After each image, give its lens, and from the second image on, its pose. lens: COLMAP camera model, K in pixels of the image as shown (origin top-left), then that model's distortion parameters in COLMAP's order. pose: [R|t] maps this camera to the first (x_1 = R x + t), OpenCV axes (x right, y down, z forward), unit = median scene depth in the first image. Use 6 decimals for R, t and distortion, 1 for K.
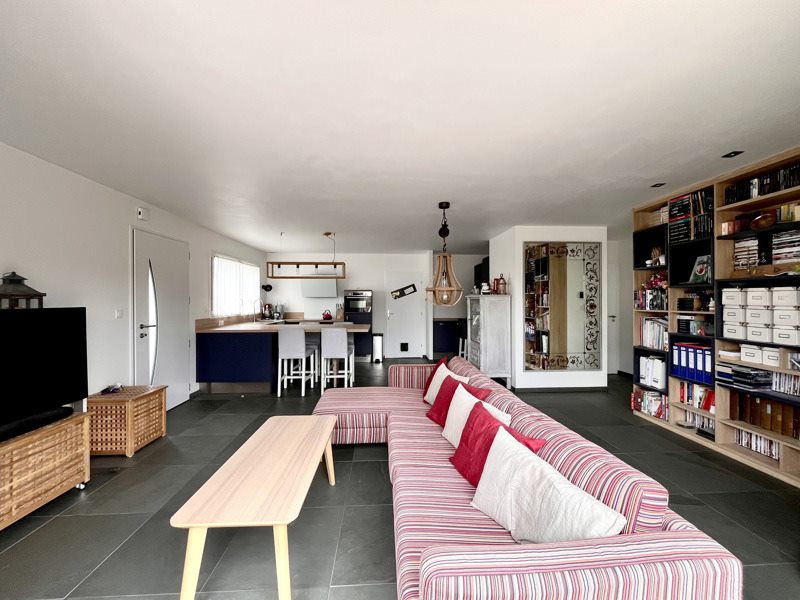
lens RADIAL K [[321.4, 0, 398.3], [0, 321.4, 300.5], [0, 0, 1]] dist [-0.000761, -0.000050]
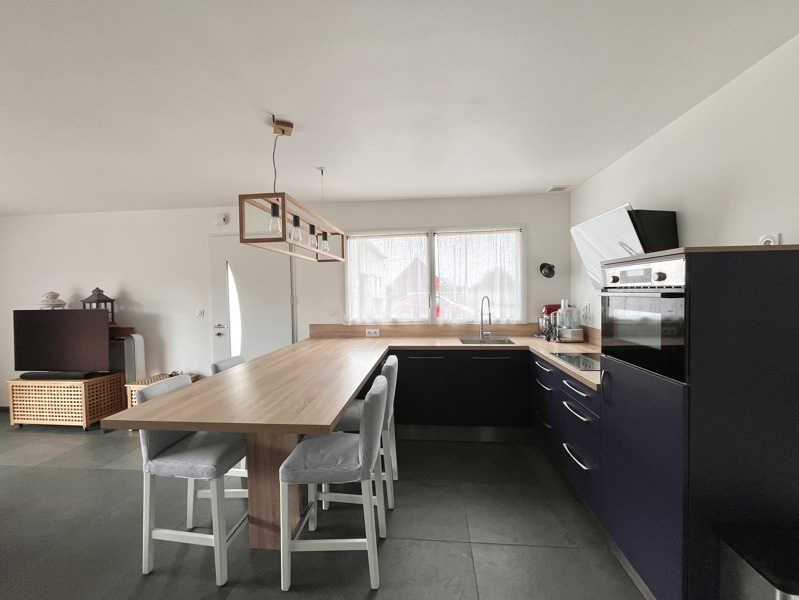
lens RADIAL K [[321.0, 0, 397.6], [0, 321.0, 299.8], [0, 0, 1]] dist [-0.000761, -0.000050]
pose [[-0.151886, 0.021642, -0.988161, 0.127695], [0.018287, 0.999651, 0.019083, -0.011934], [0.988229, -0.015172, -0.152229, 1.359508]]
